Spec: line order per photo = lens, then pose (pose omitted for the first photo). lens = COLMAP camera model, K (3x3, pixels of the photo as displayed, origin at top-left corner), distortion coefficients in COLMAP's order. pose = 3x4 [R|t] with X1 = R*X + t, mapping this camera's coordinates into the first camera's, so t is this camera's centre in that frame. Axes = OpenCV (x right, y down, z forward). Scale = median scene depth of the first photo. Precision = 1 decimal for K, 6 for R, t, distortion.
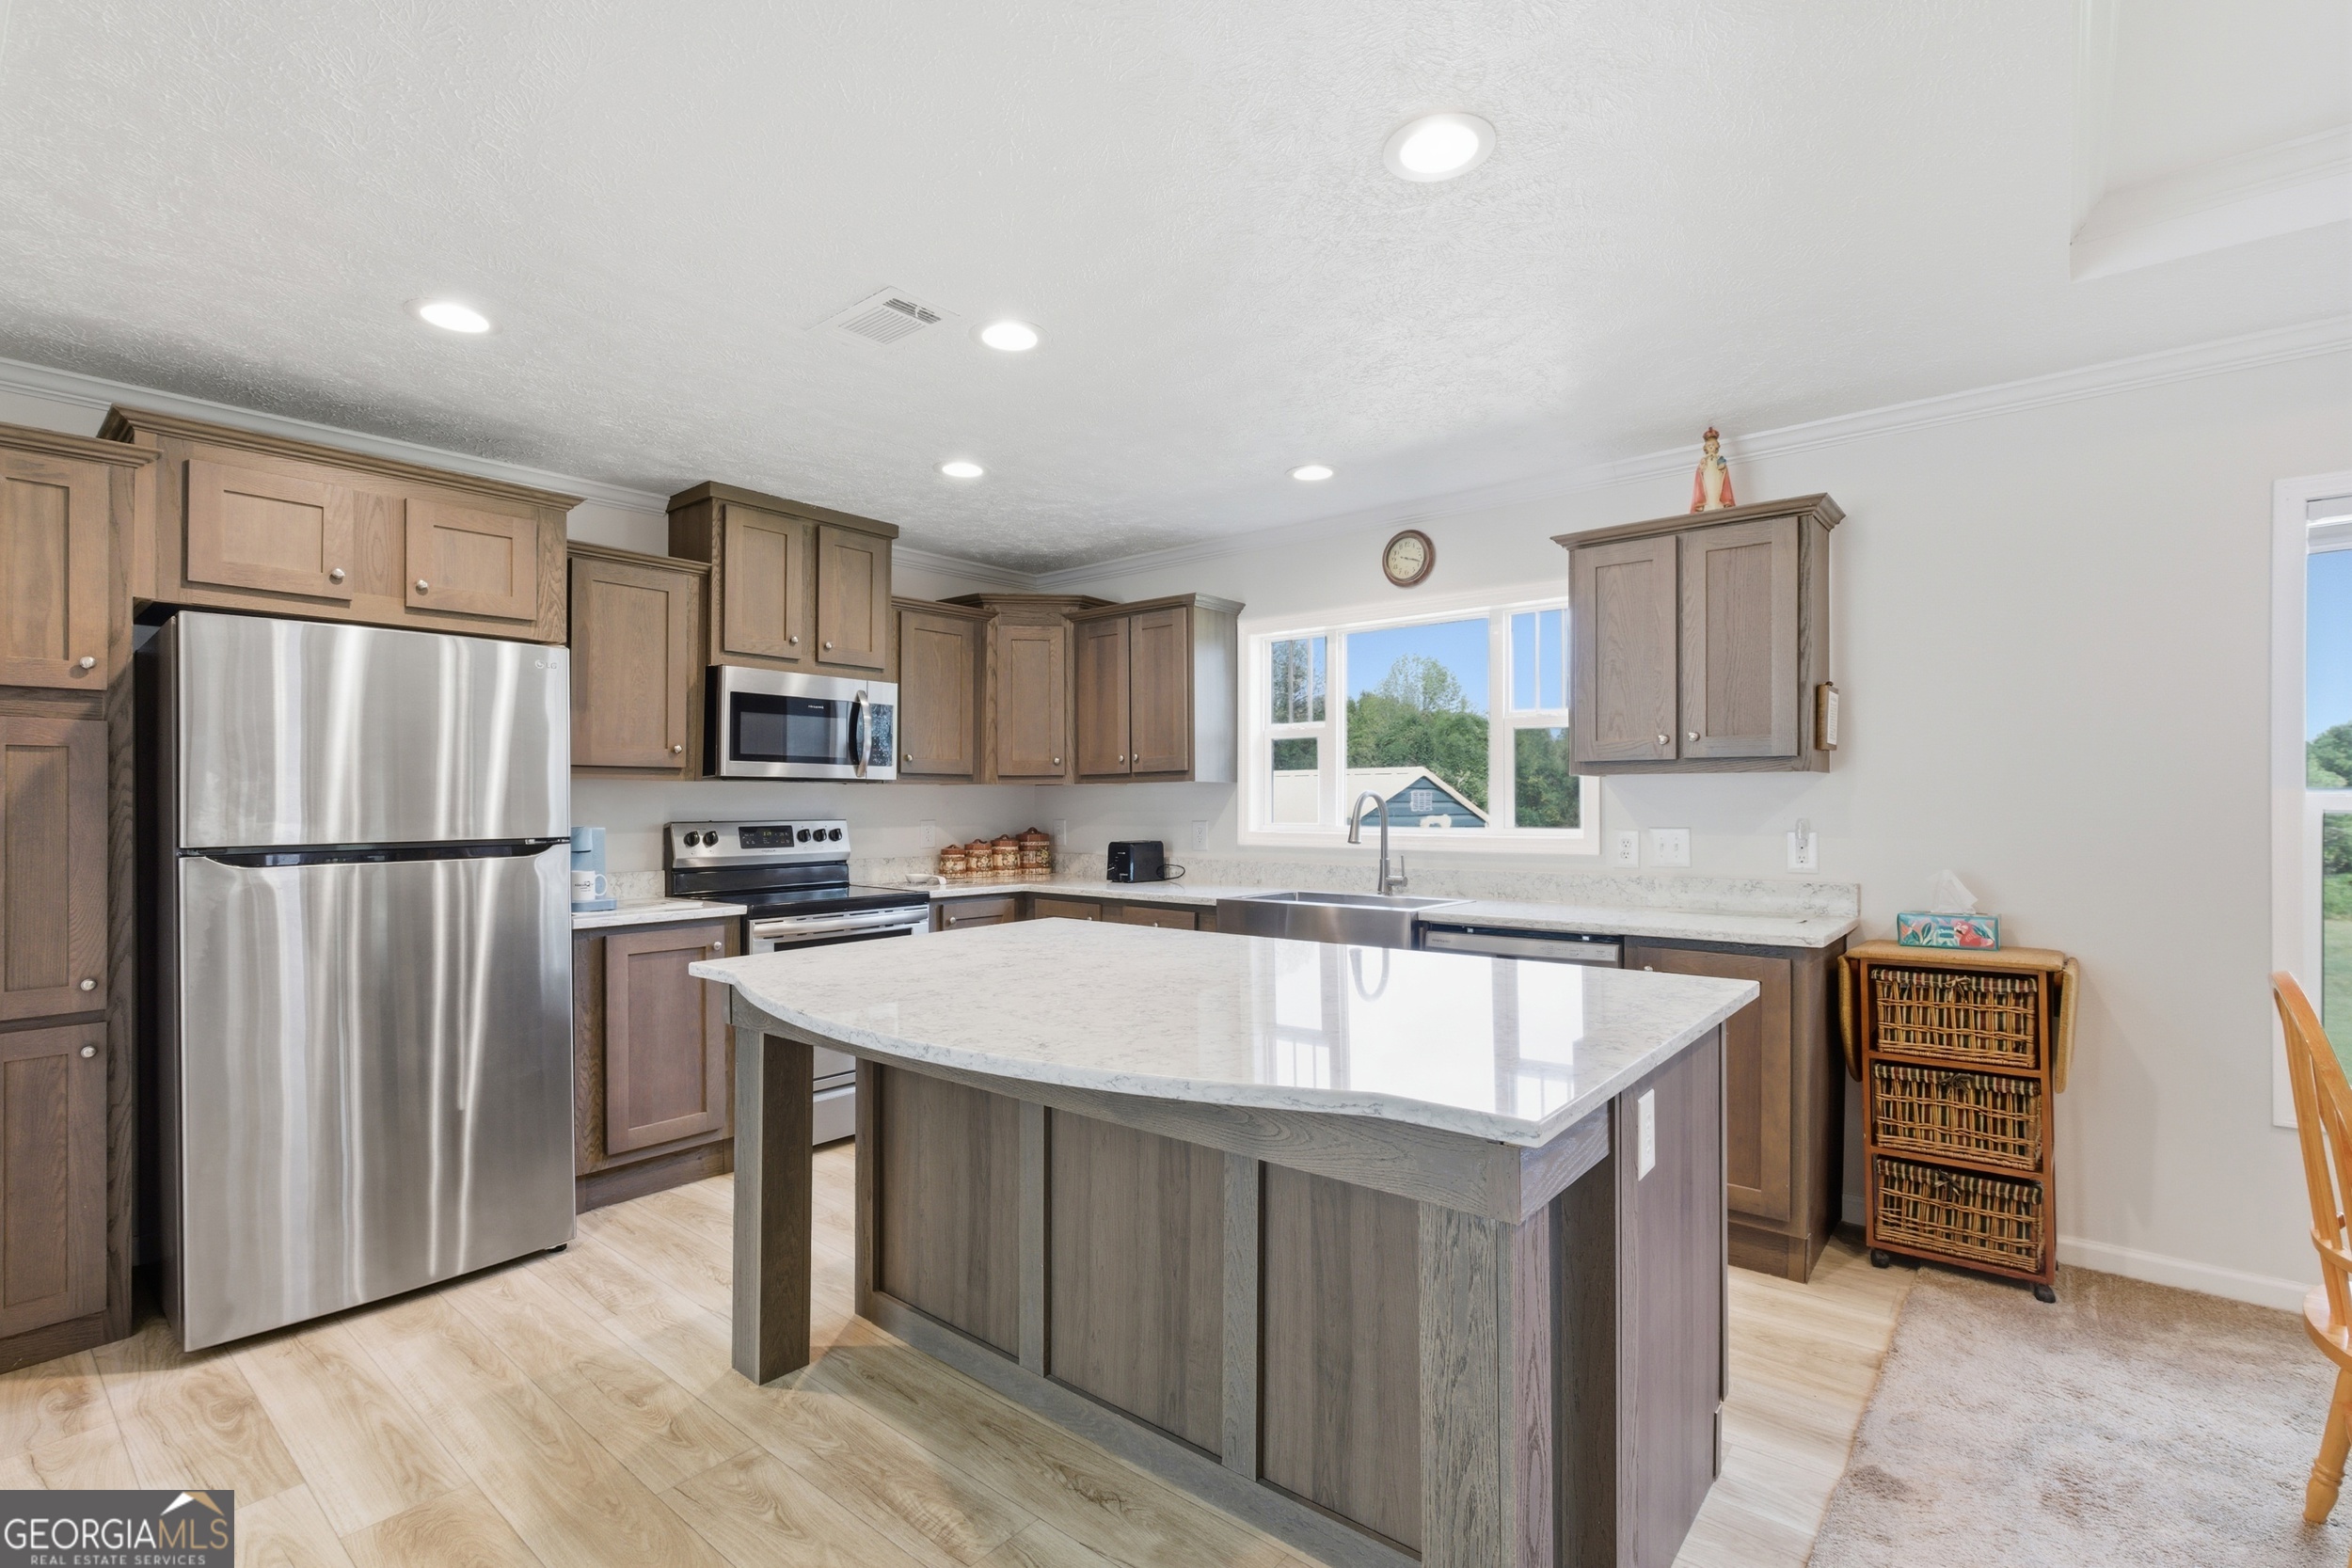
lens RADIAL K [[1061.8, 0, 1176.7], [0, 1061.8, 795.7], [0, 0, 1]] dist [-0.005053, 0.000368]
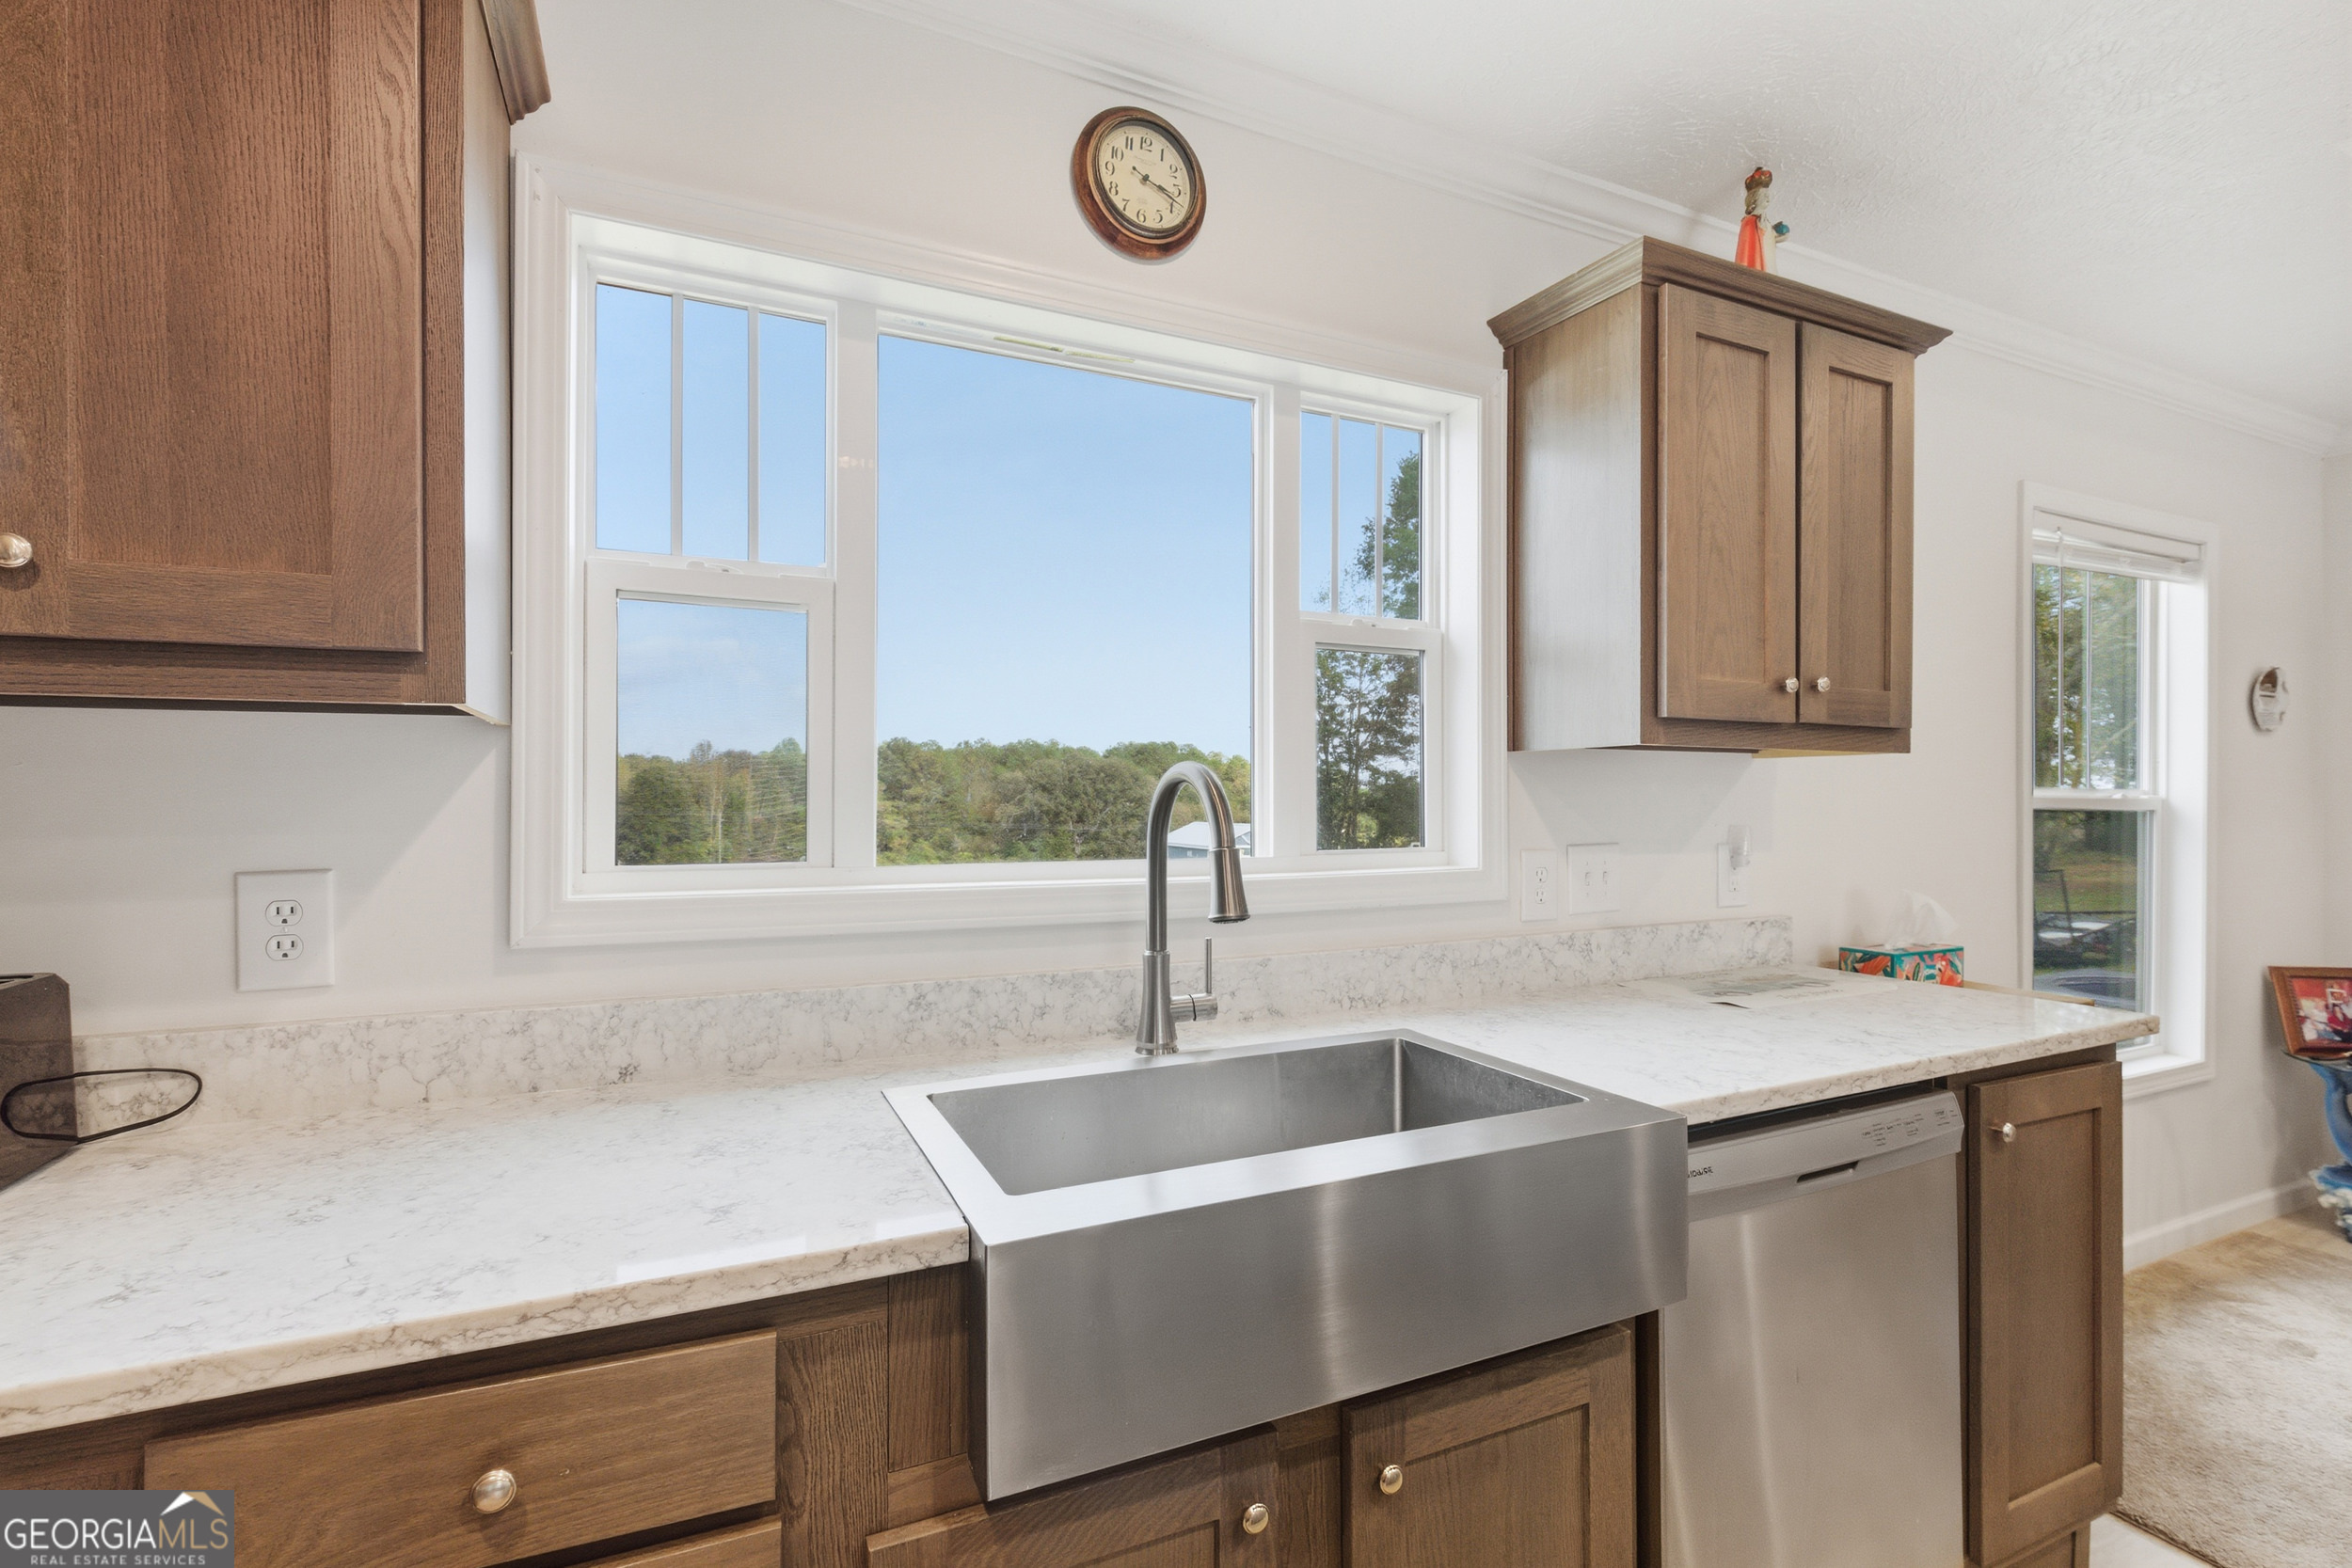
lens RADIAL K [[1061.8, 0, 1176.7], [0, 1061.8, 795.7], [0, 0, 1]] dist [-0.005053, 0.000368]
pose [[0.426446, 0.003767, 0.904505, -0.132812], [-0.008854, 0.999961, 0.000010, 0.005096], [-0.904470, -0.008012, 0.426463, 0.822051]]
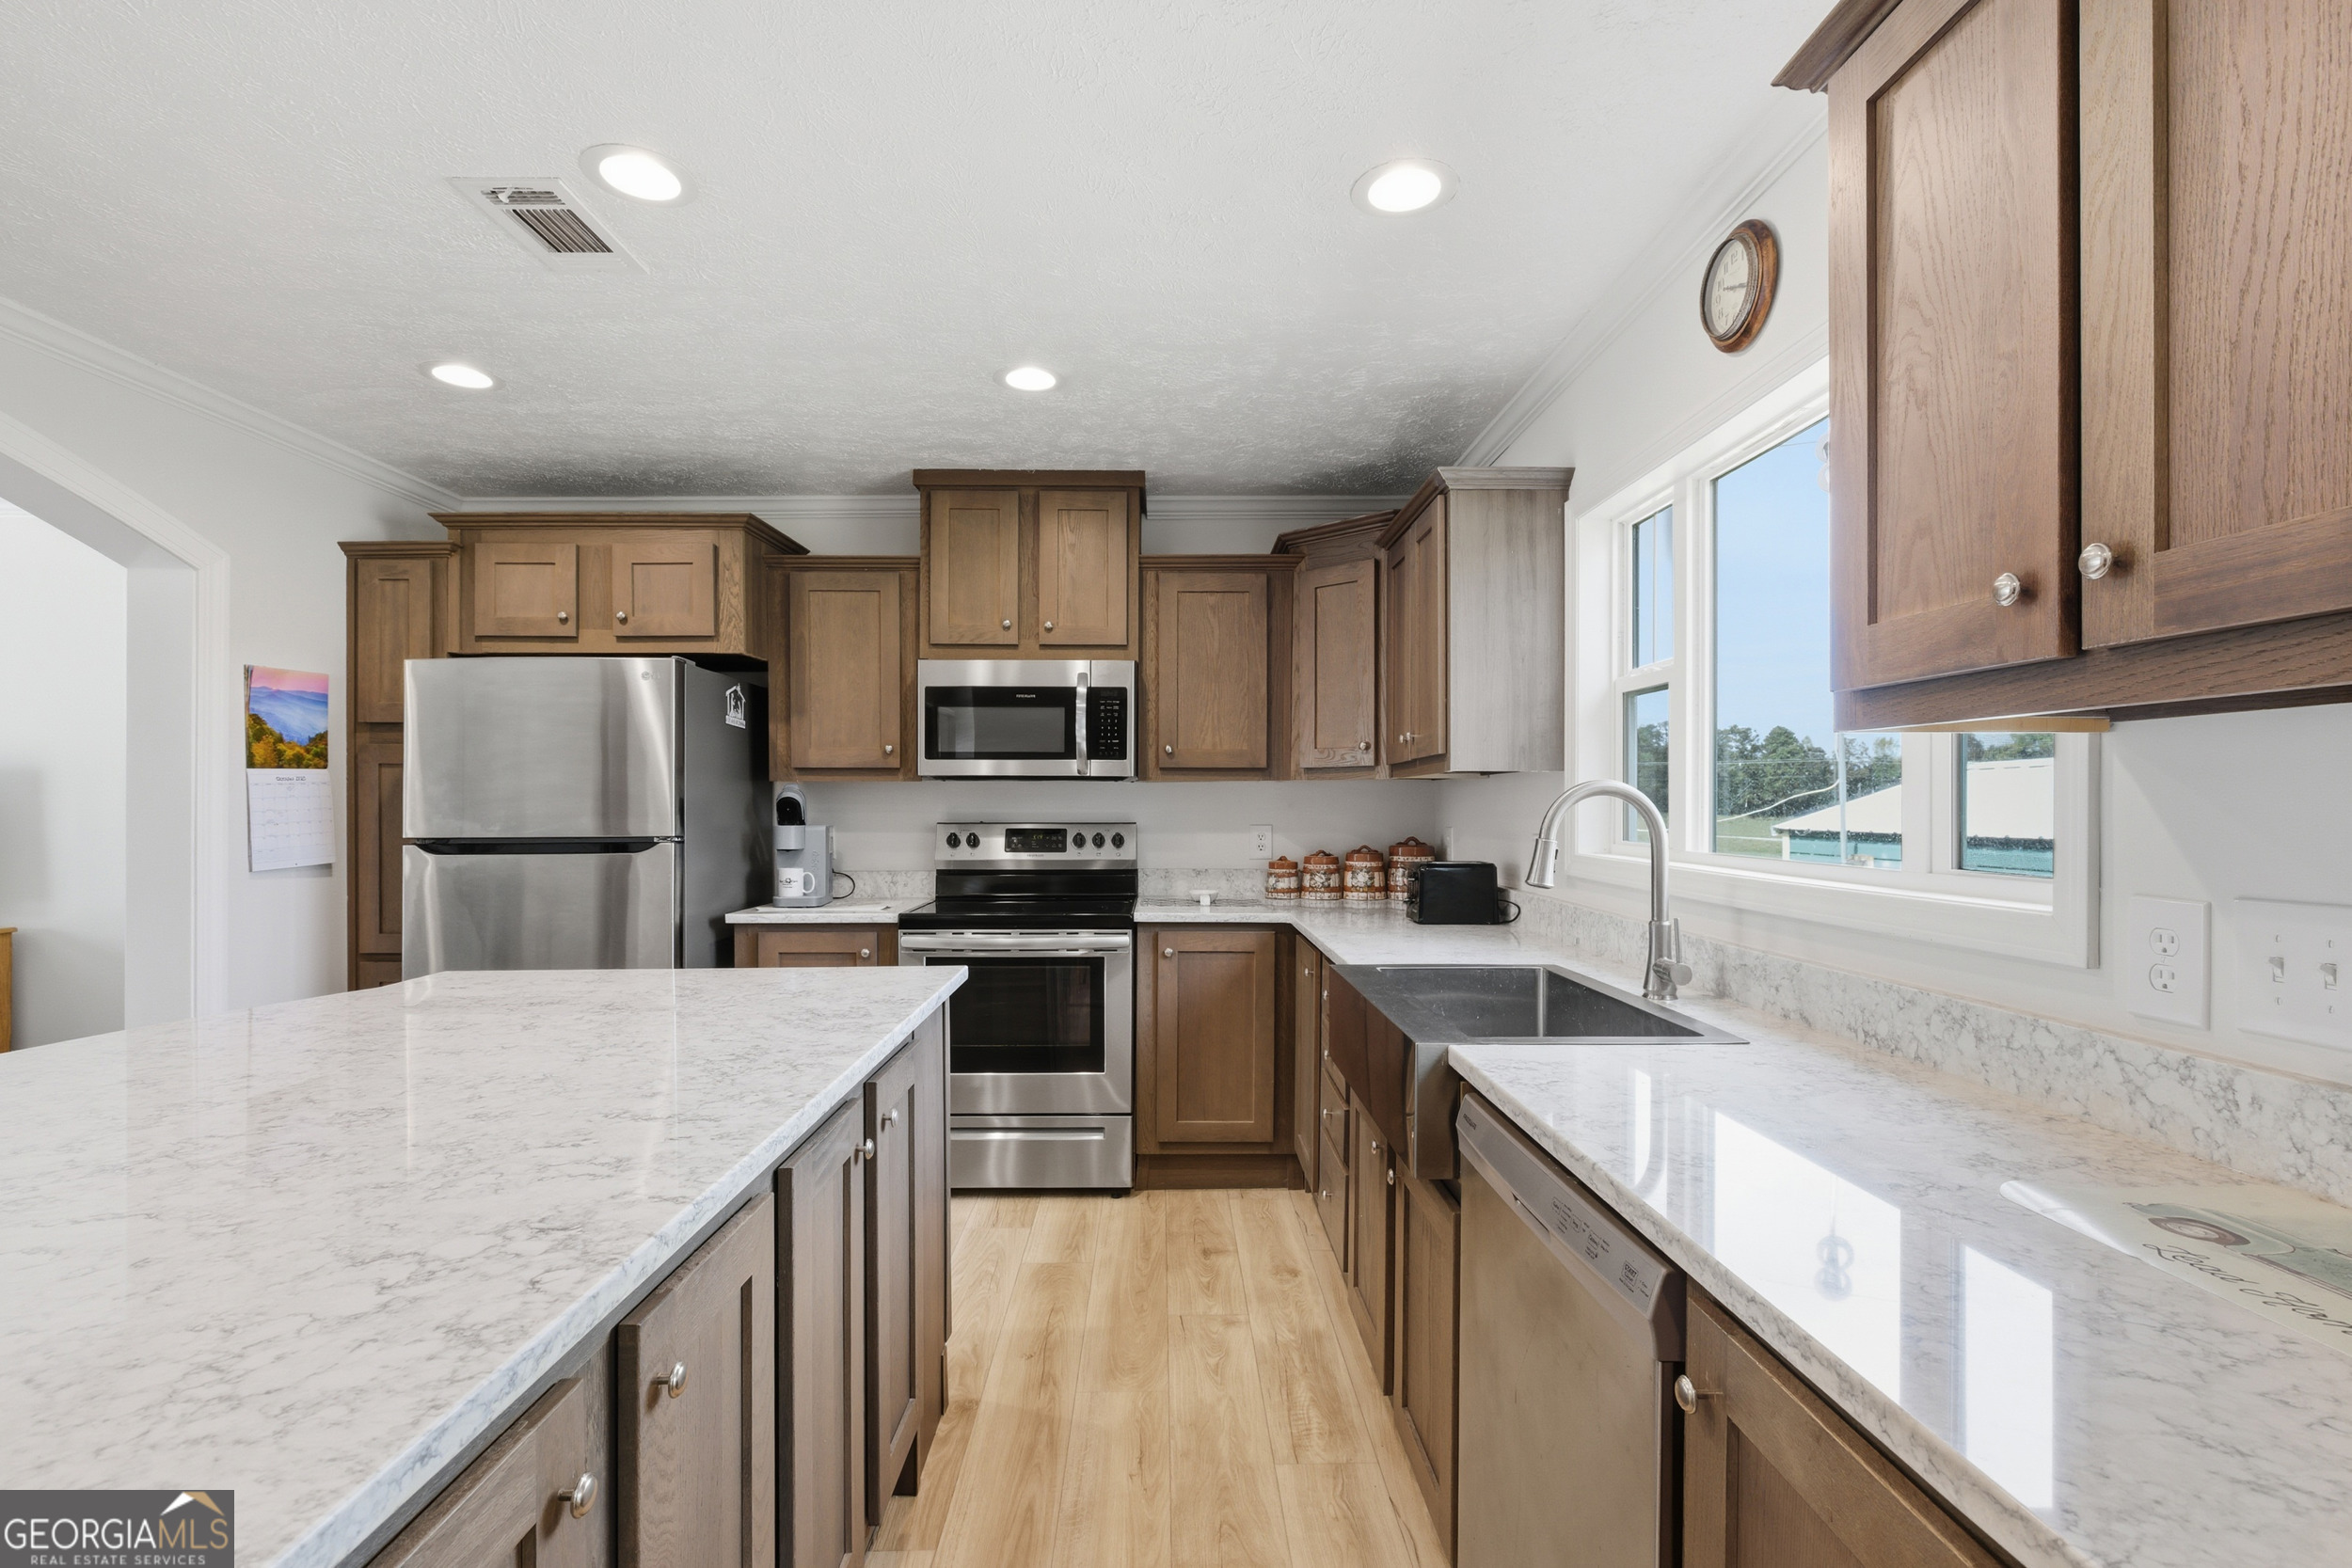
lens RADIAL K [[1061.8, 0, 1176.7], [0, 1061.8, 795.7], [0, 0, 1]] dist [-0.005053, 0.000368]
pose [[0.656911, -0.003021, -0.753962, 0.409774], [0.004716, 0.999989, 0.000102, 0.000393], [0.753953, -0.003623, 0.656918, 0.505335]]
